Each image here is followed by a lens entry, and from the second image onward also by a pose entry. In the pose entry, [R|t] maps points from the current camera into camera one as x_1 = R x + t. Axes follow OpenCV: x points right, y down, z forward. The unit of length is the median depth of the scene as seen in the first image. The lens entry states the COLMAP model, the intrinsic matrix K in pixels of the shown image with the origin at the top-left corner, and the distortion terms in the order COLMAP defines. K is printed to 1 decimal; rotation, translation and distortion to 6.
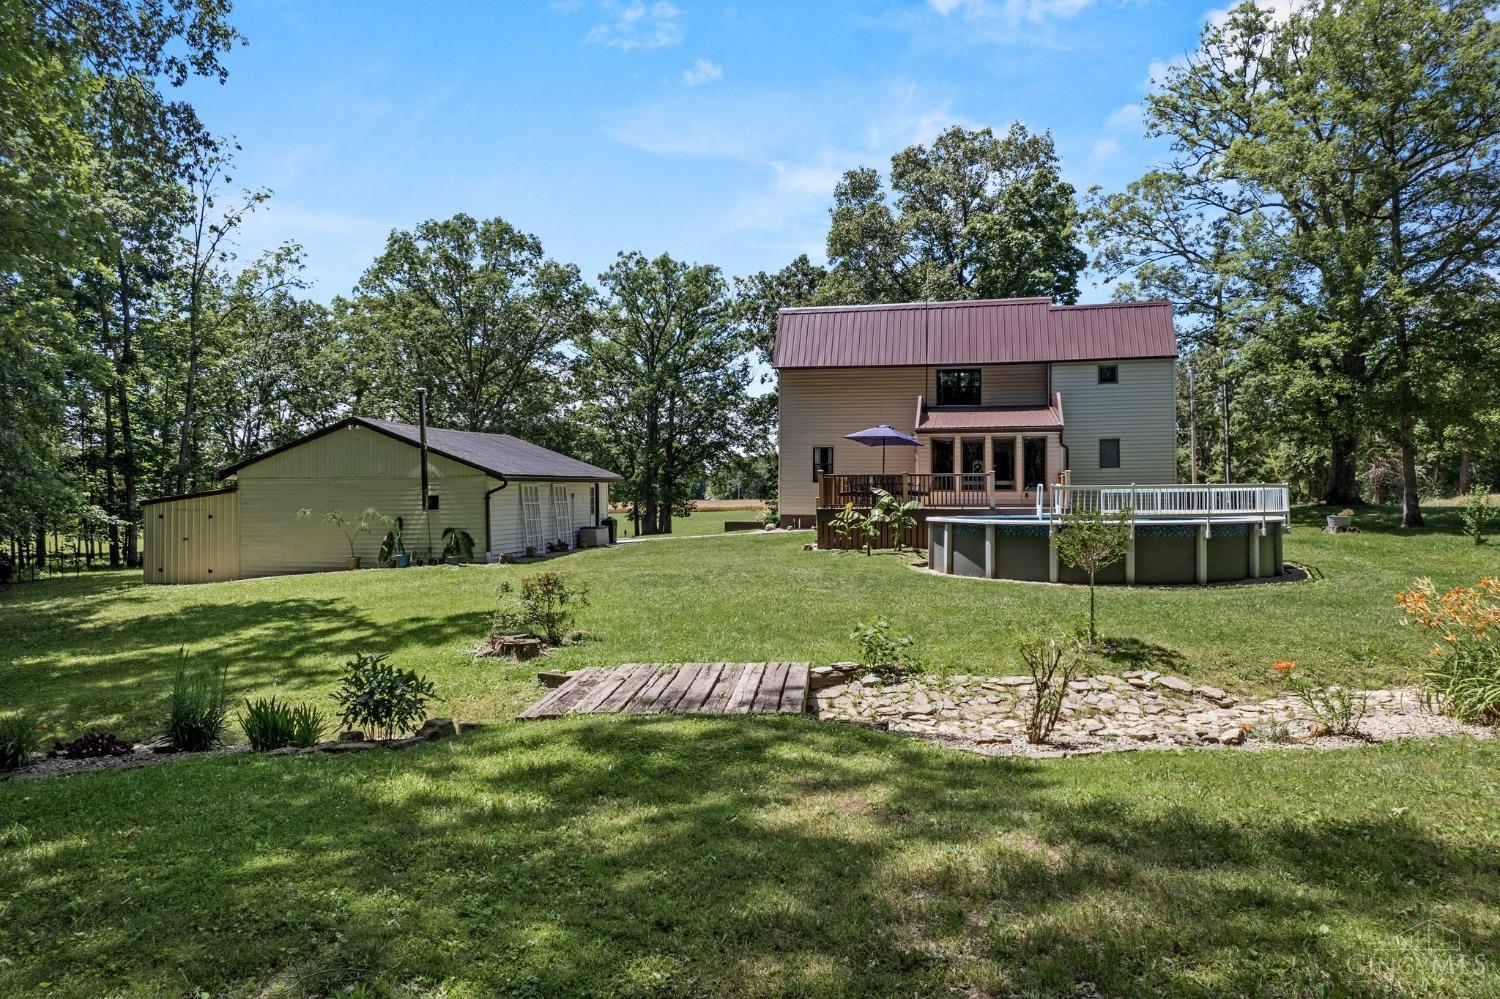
lens RADIAL K [[958.9, 0, 743.1], [0, 958.9, 526.9], [0, 0, 1]] dist [-0.084991, 0.072266]
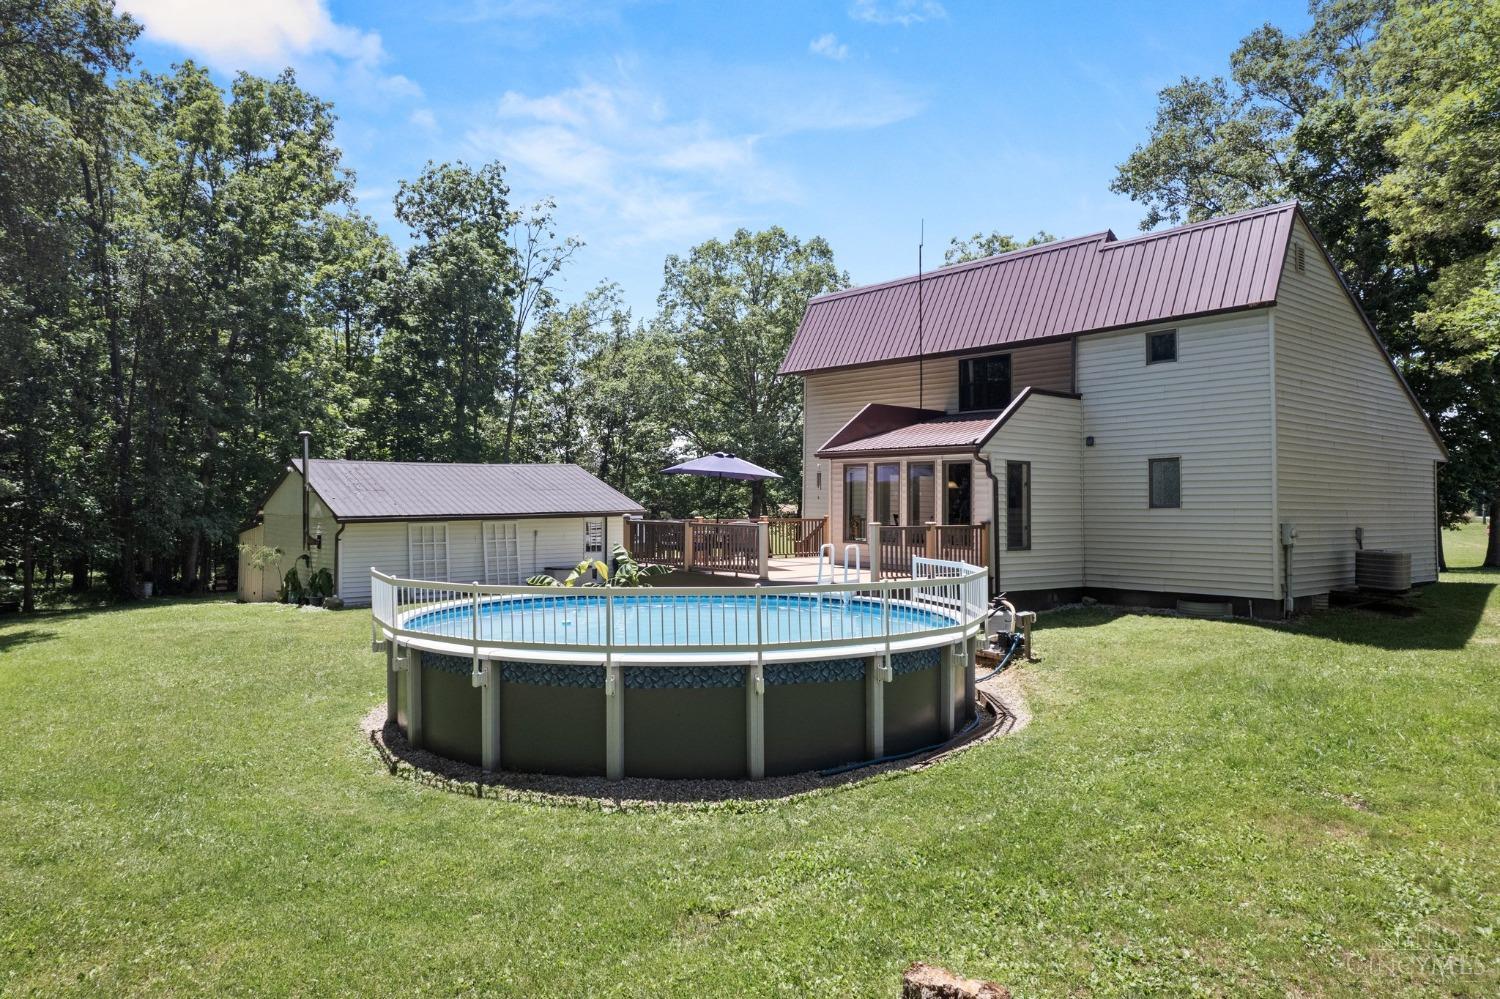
lens RADIAL K [[958.9, 0, 743.1], [0, 958.9, 526.9], [0, 0, 1]] dist [-0.084991, 0.072266]
pose [[0.794537, 0.018521, -0.606933, 0.518613], [-0.019906, 0.999792, 0.004450, -0.046537], [0.606889, 0.008546, 0.794740, 0.373270]]
